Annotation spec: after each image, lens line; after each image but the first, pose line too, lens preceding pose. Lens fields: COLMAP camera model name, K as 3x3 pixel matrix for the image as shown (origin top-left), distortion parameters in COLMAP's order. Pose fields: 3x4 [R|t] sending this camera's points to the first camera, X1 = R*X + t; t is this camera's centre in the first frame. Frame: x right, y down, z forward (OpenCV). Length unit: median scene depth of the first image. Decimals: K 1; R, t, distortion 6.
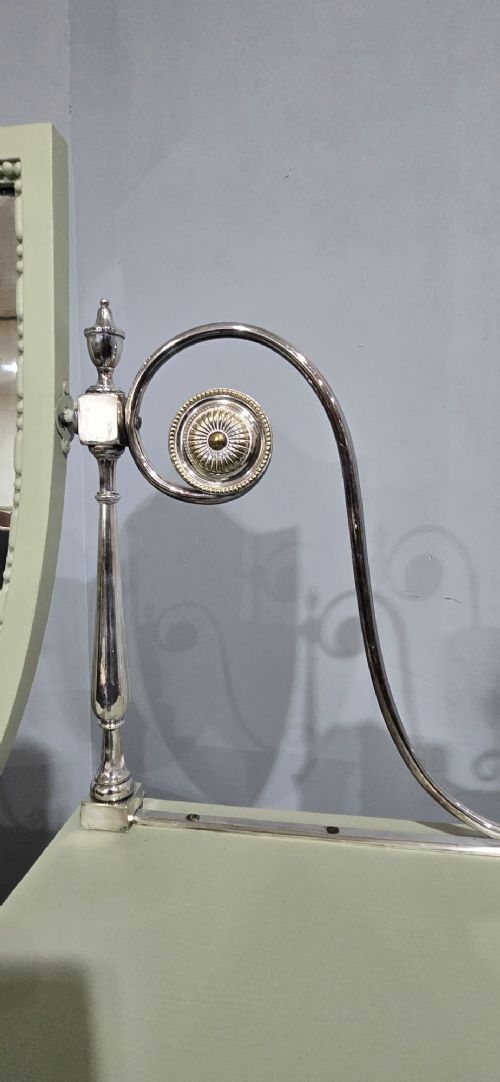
lens RADIAL K [[587.6, 0, 247.1], [0, 587.6, 541.6], [0, 0, 1]] dist [-0.009249, 0.002962]
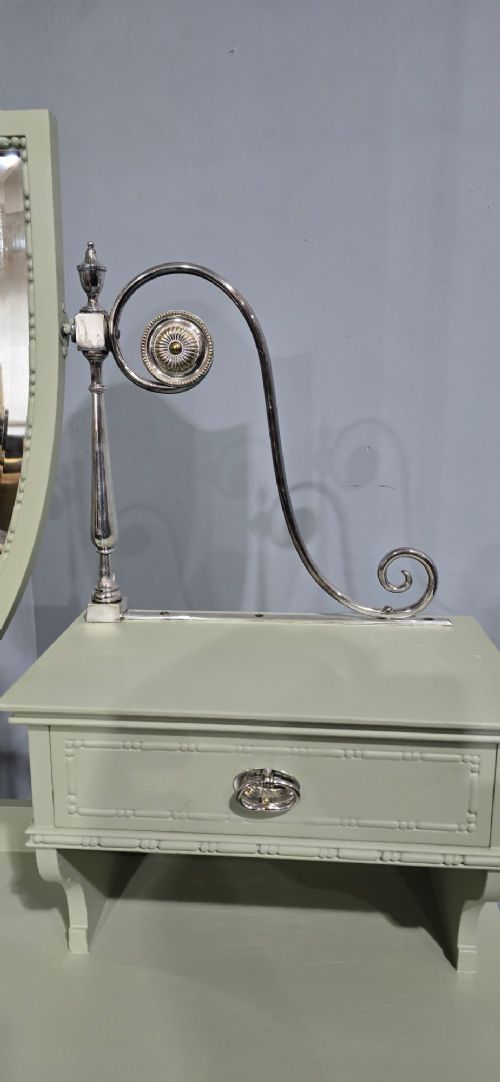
lens RADIAL K [[725.0, 0, 247.3], [0, 725.0, 544.6], [0, 0, 1]] dist [0.053603, -0.022318]
pose [[0.997917, -0.020033, 0.061316, 0.006841], [0.012591, 0.992761, 0.119446, 0.093802], [-0.063265, -0.118426, 0.990945, -0.818651]]
